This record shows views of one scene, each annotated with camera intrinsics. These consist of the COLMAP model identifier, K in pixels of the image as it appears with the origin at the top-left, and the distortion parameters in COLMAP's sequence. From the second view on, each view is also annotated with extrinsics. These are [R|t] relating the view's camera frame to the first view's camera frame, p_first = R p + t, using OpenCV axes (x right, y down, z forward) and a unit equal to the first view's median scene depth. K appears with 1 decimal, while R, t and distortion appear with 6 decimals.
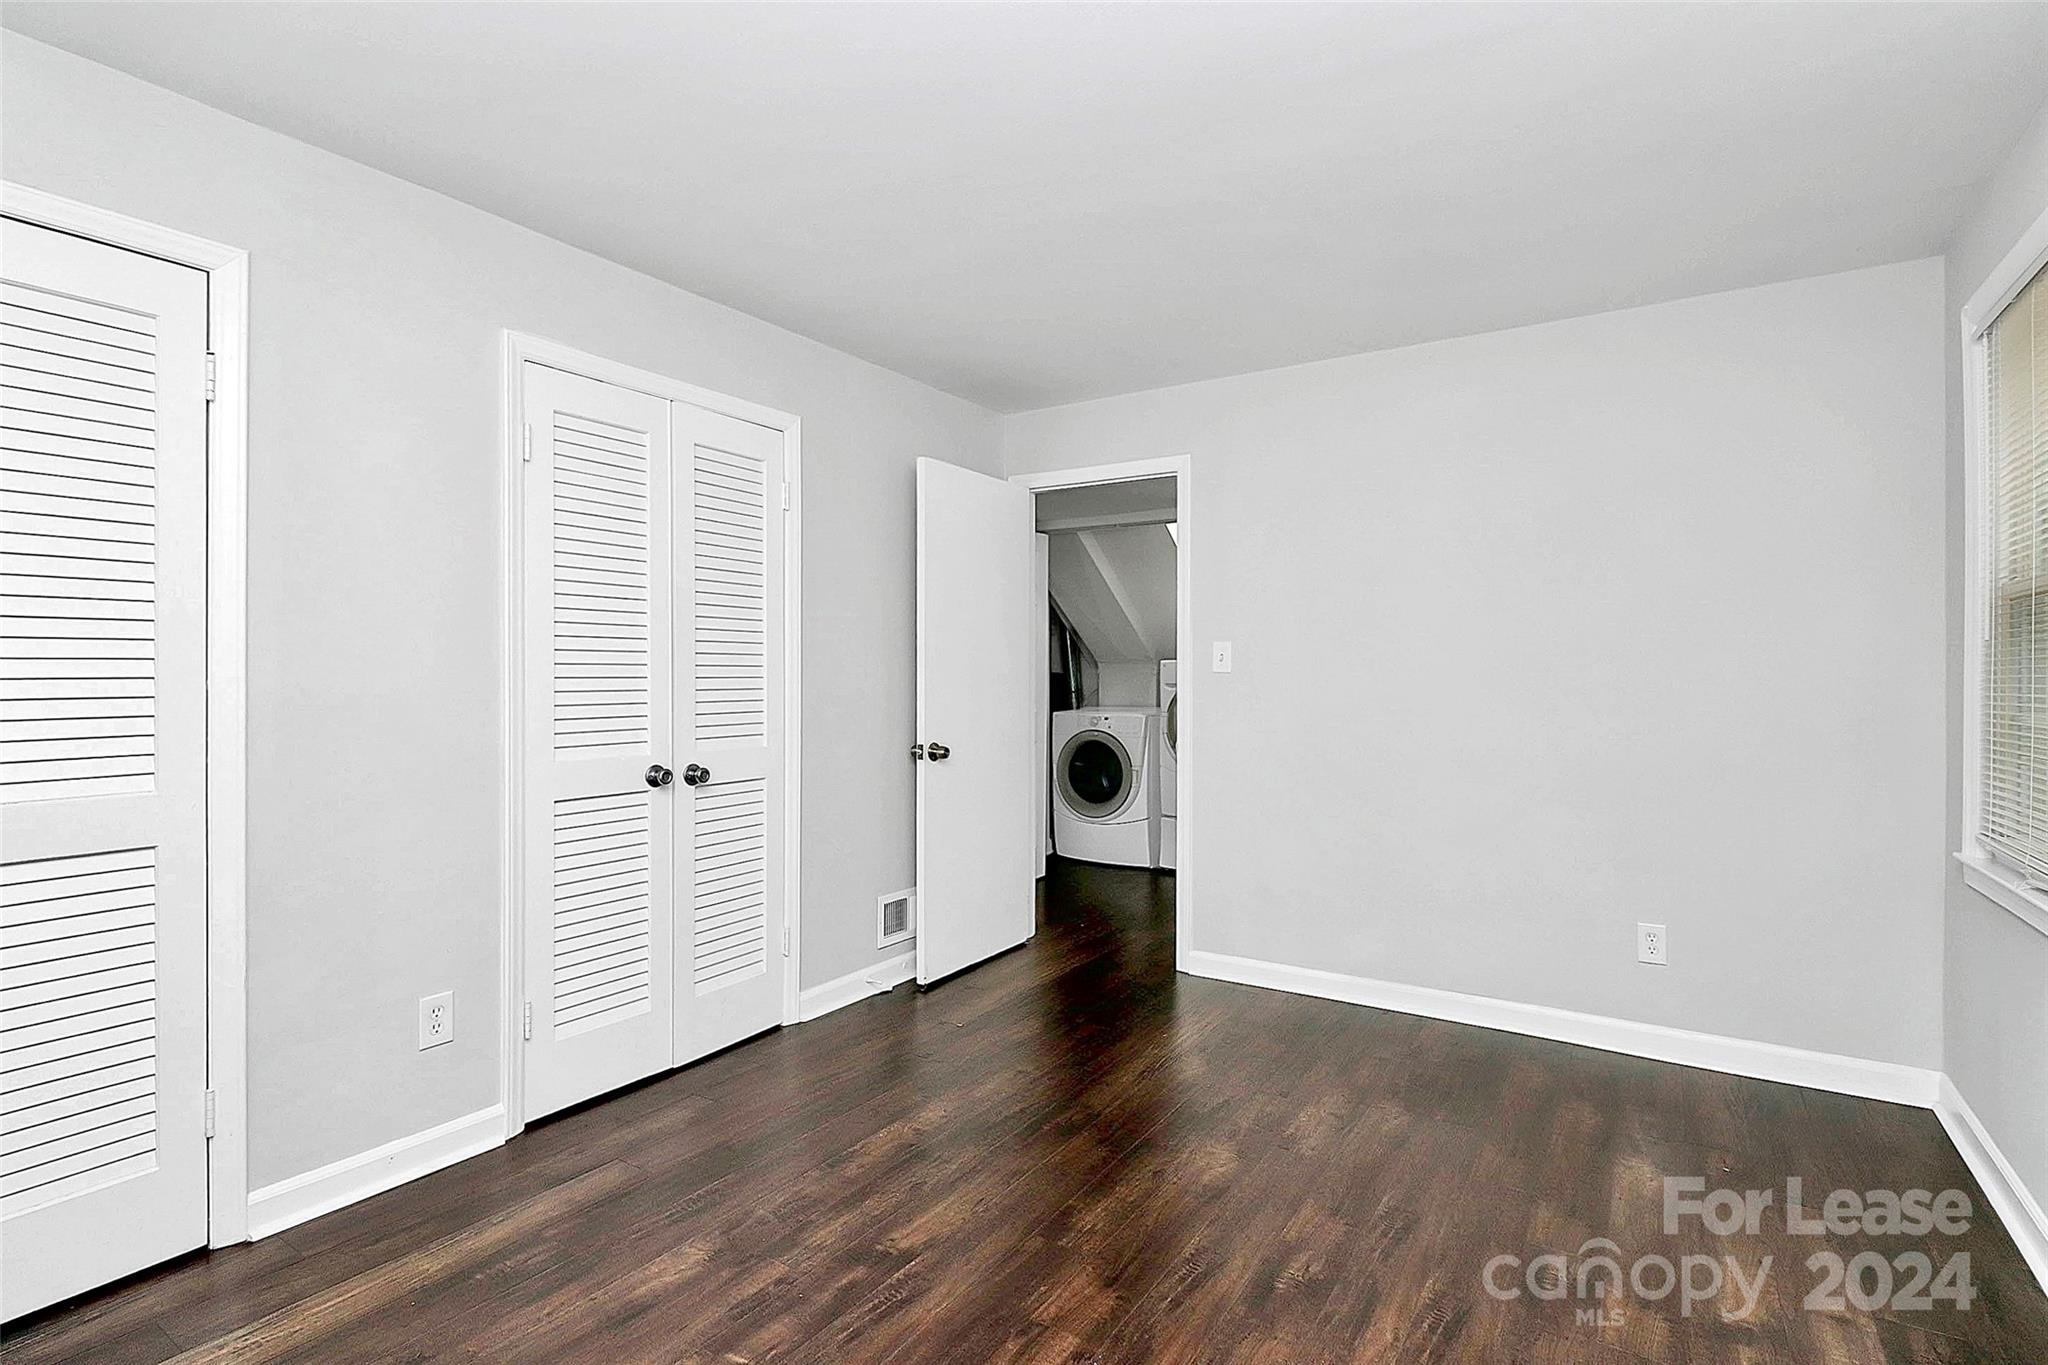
lens RADIAL K [[1015.5, 0, 1028.0], [0, 1015.5, 663.8], [0, 0, 1]] dist [0.001046, -0.000190]
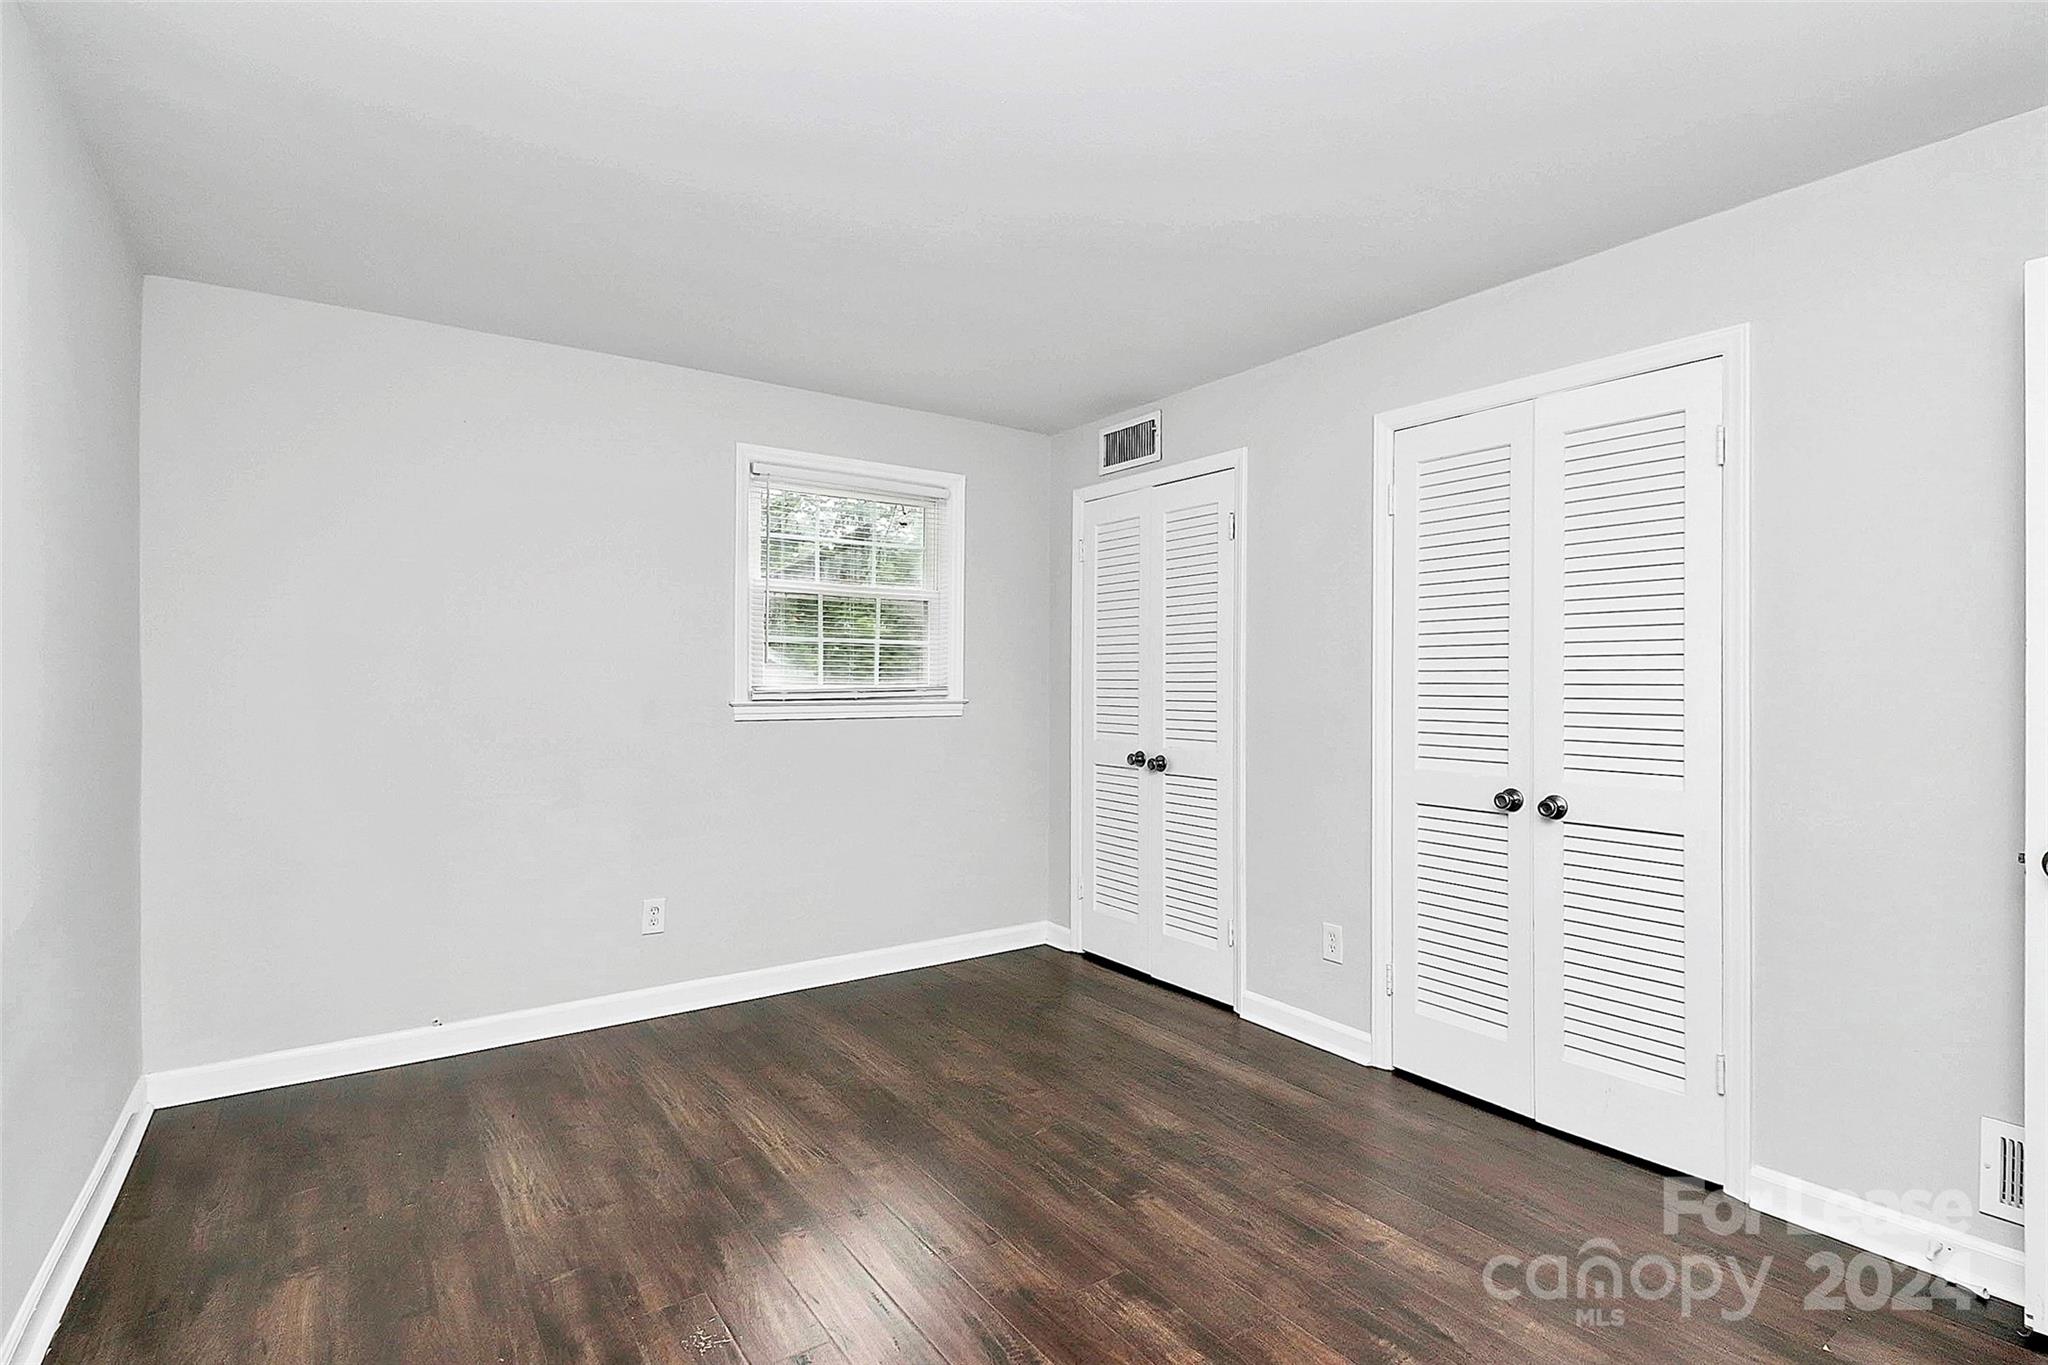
lens RADIAL K [[981.4, 0, 1024.0], [0, 981.4, 682.5], [0, 0, 1]] dist [-0.003245, -0.000970]
pose [[-0.371198, -0.003914, -0.928546, 0.822705], [-0.003442, 0.999990, -0.002839, 0.004843], [0.928548, 0.002142, -0.371207, 1.135629]]
